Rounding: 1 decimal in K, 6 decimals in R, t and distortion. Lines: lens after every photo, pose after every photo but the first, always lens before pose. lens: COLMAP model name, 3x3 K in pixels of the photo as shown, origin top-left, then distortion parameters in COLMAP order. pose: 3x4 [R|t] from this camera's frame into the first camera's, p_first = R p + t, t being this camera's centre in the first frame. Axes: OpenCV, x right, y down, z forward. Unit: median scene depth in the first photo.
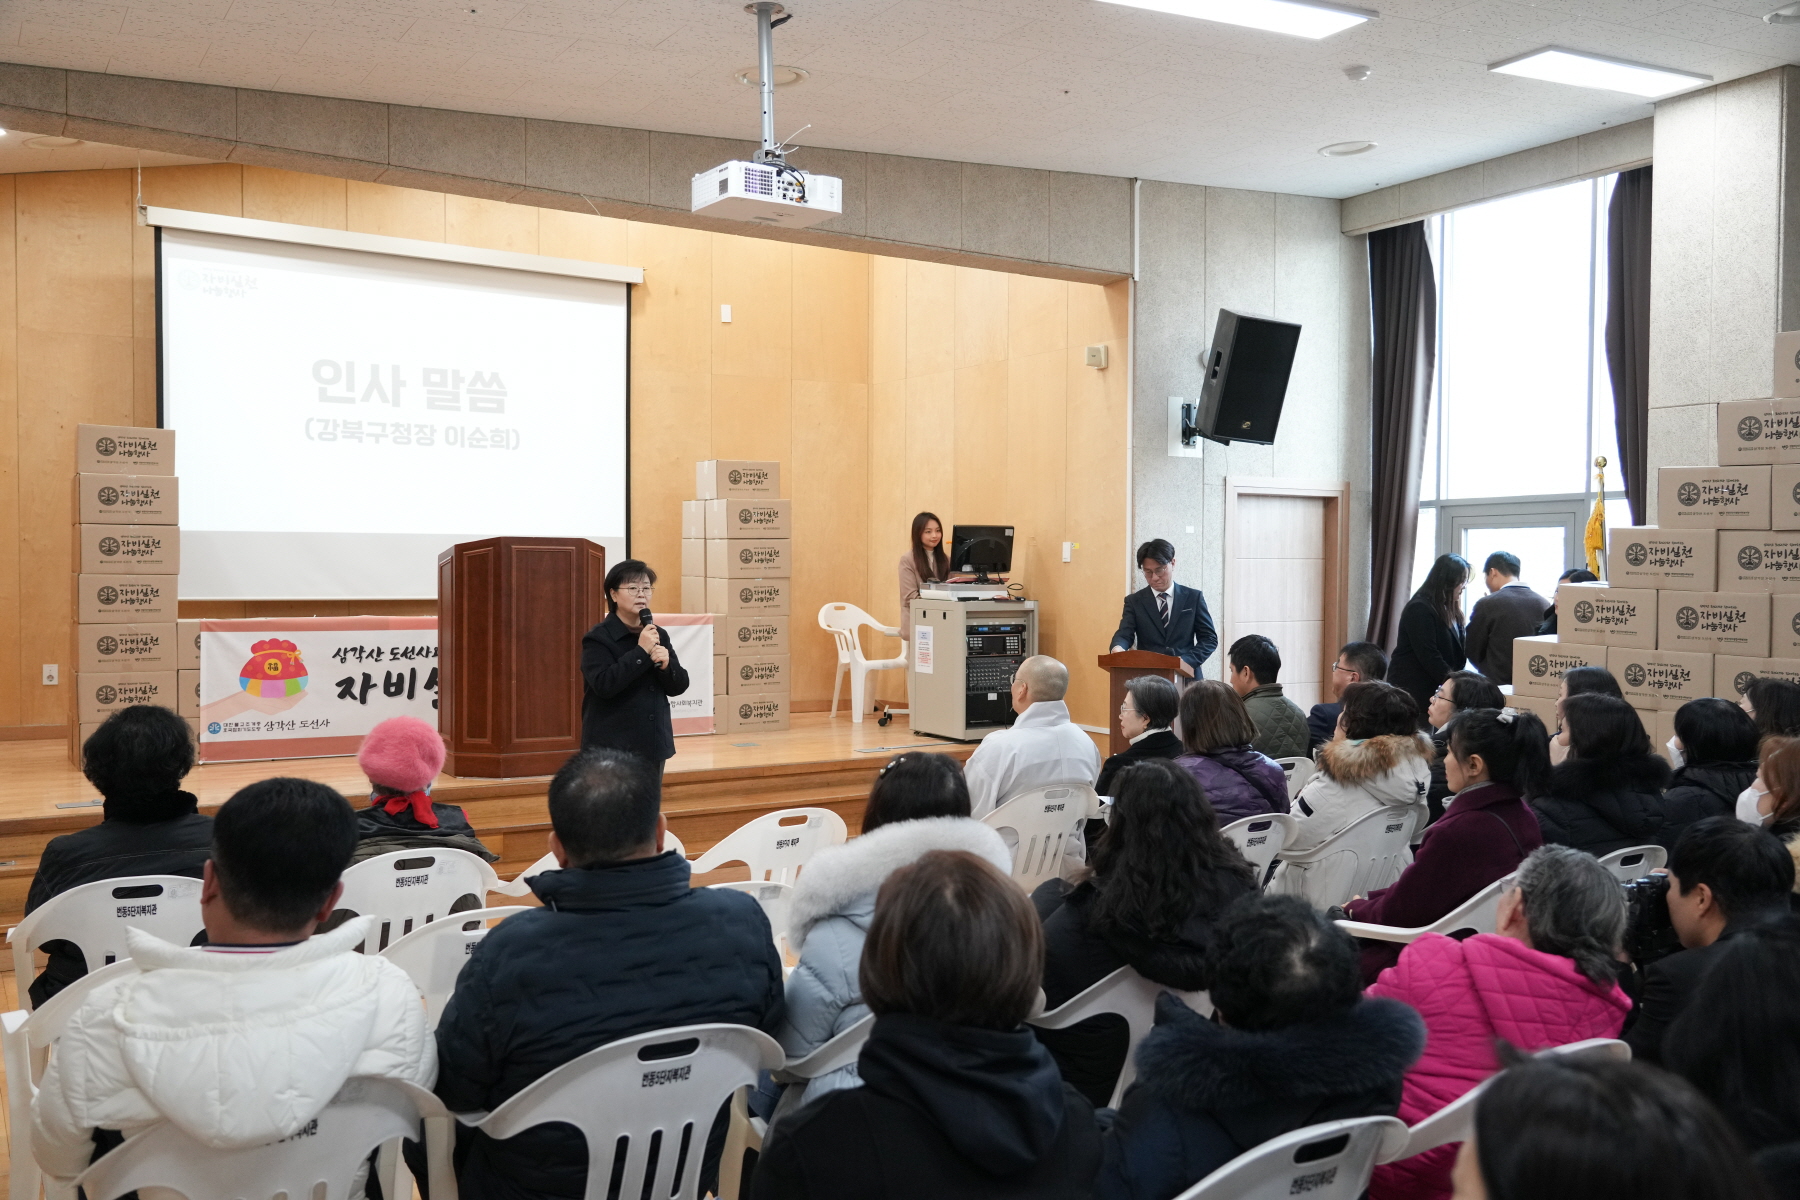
lens RADIAL K [[1496.8, 0, 909.6], [0, 1496.8, 607.0], [0, 0, 1]] dist [0.014914, -0.000294]
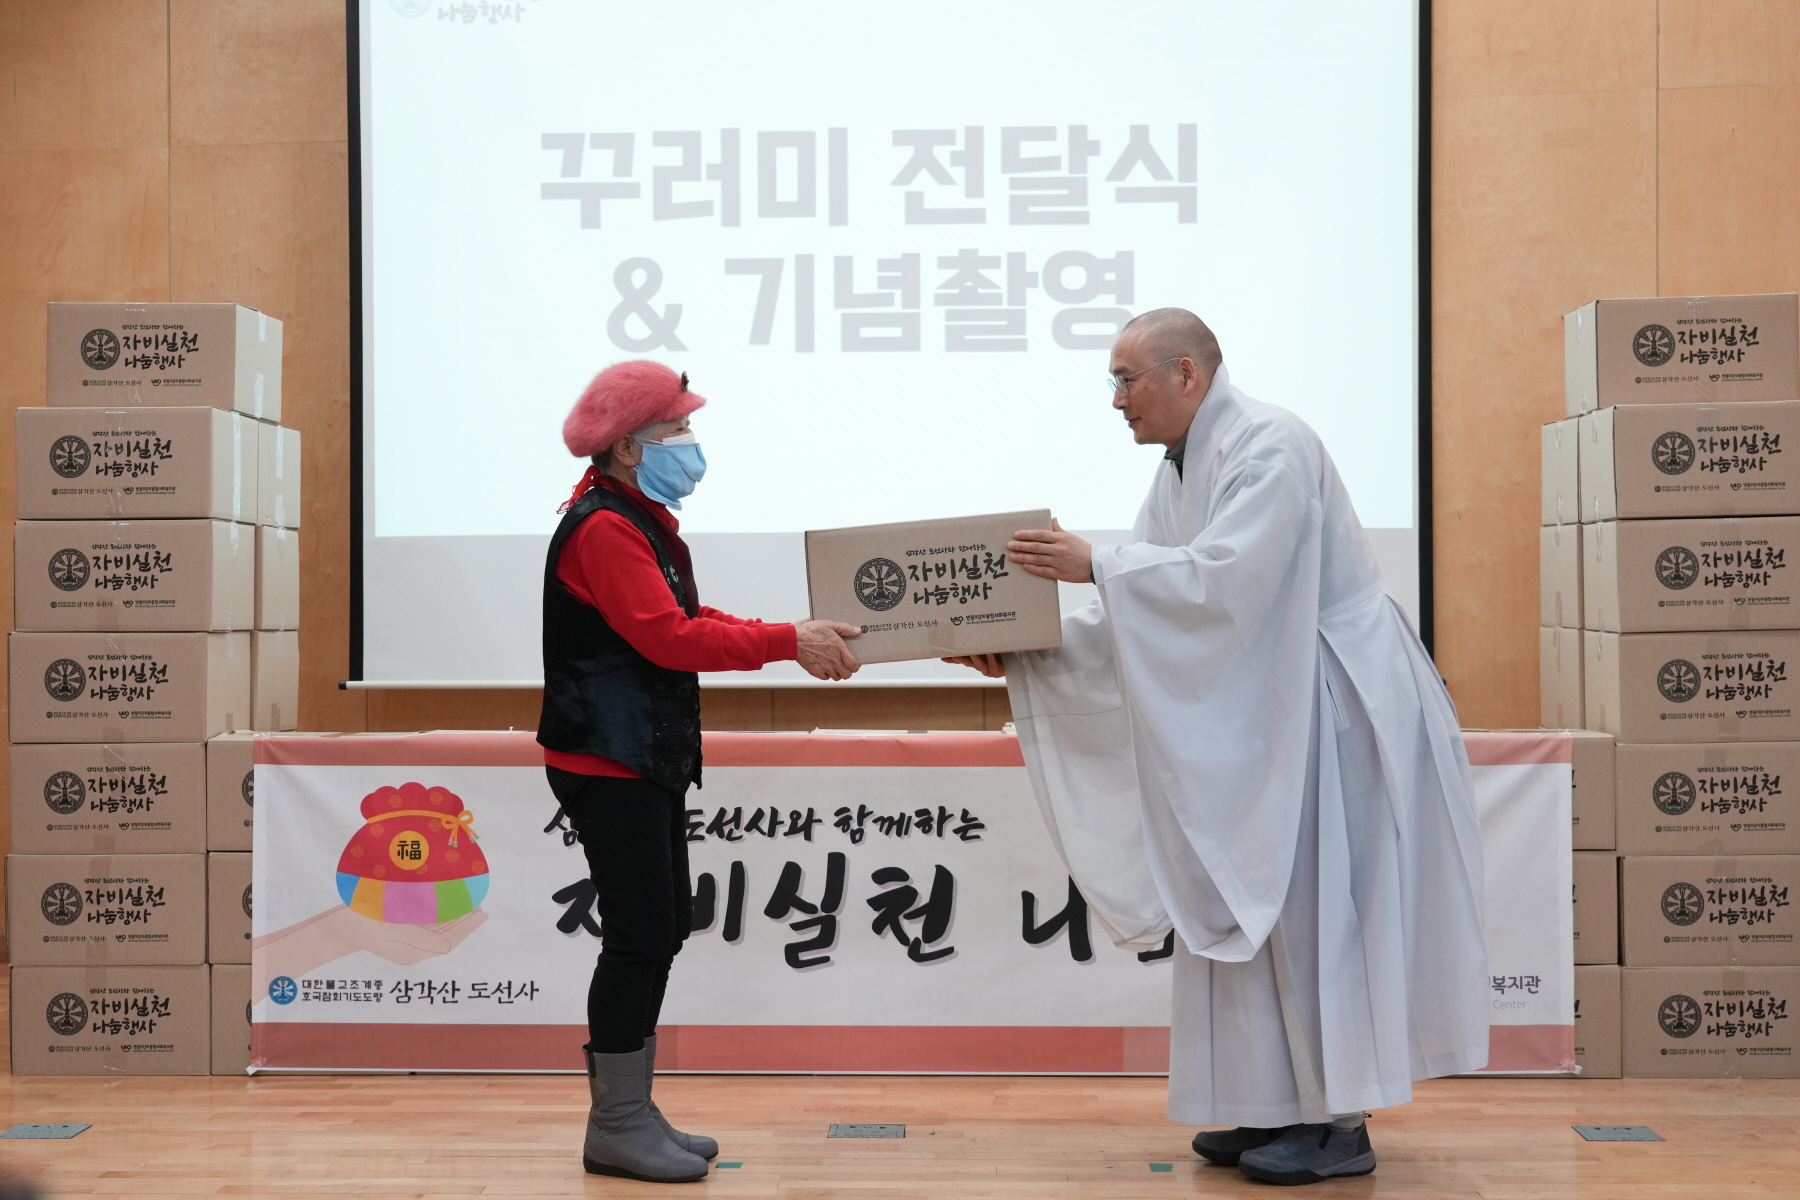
lens RADIAL K [[2426.2, 0, 900.1], [0, 2426.2, 611.4], [0, 0, 1]] dist [0.028316, 0.000000]
pose [[0.824110, -0.011307, -0.566317, 0.071411], [-0.004901, 0.999621, -0.027091, -0.008831], [0.566408, 0.025102, 0.823742, 0.500580]]
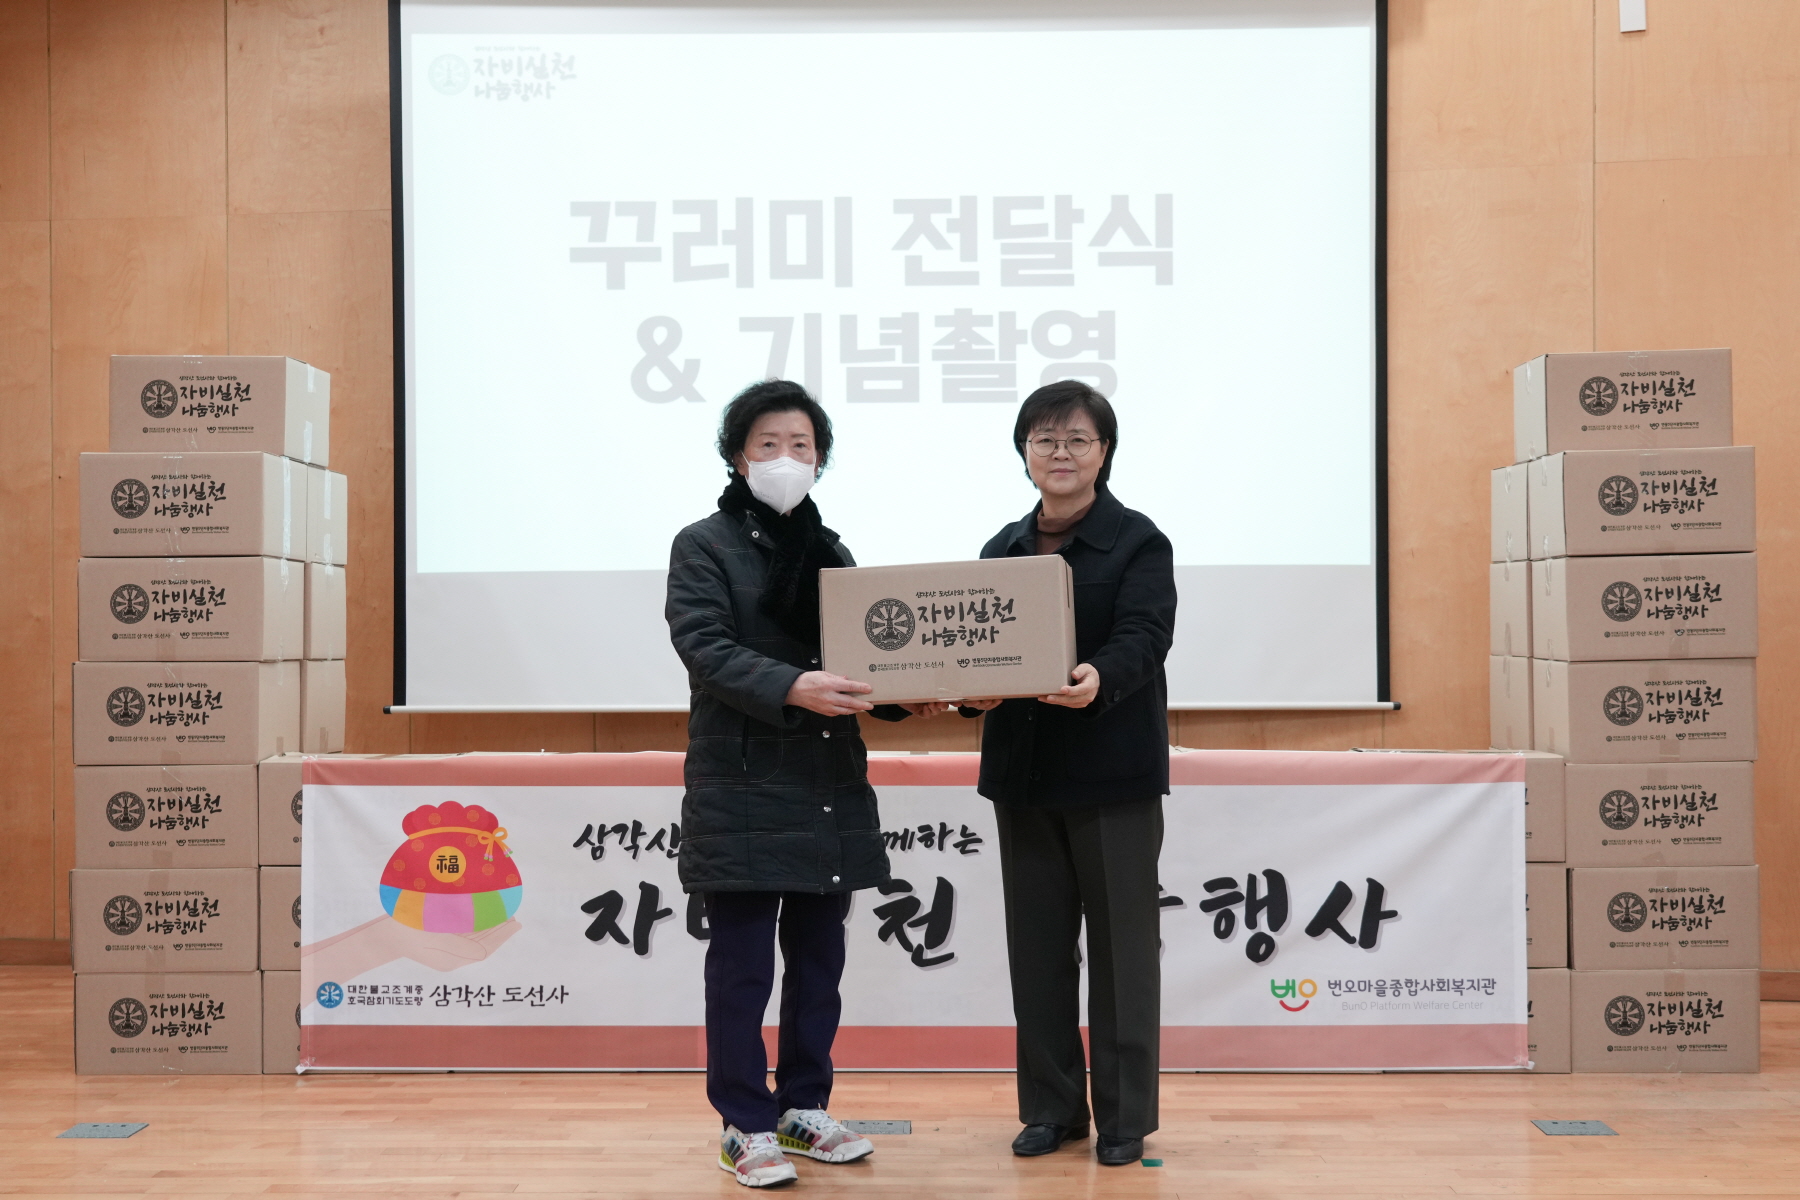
lens RADIAL K [[2135.4, 0, 913.6], [0, 2135.4, 639.1], [0, 0, 1]] dist [0.030678, 0.000000]
pose [[0.831246, -0.011854, -0.555779, 0.048449], [-0.003899, 0.999624, -0.027152, -0.010523], [0.555891, 0.024737, 0.830887, 0.524933]]
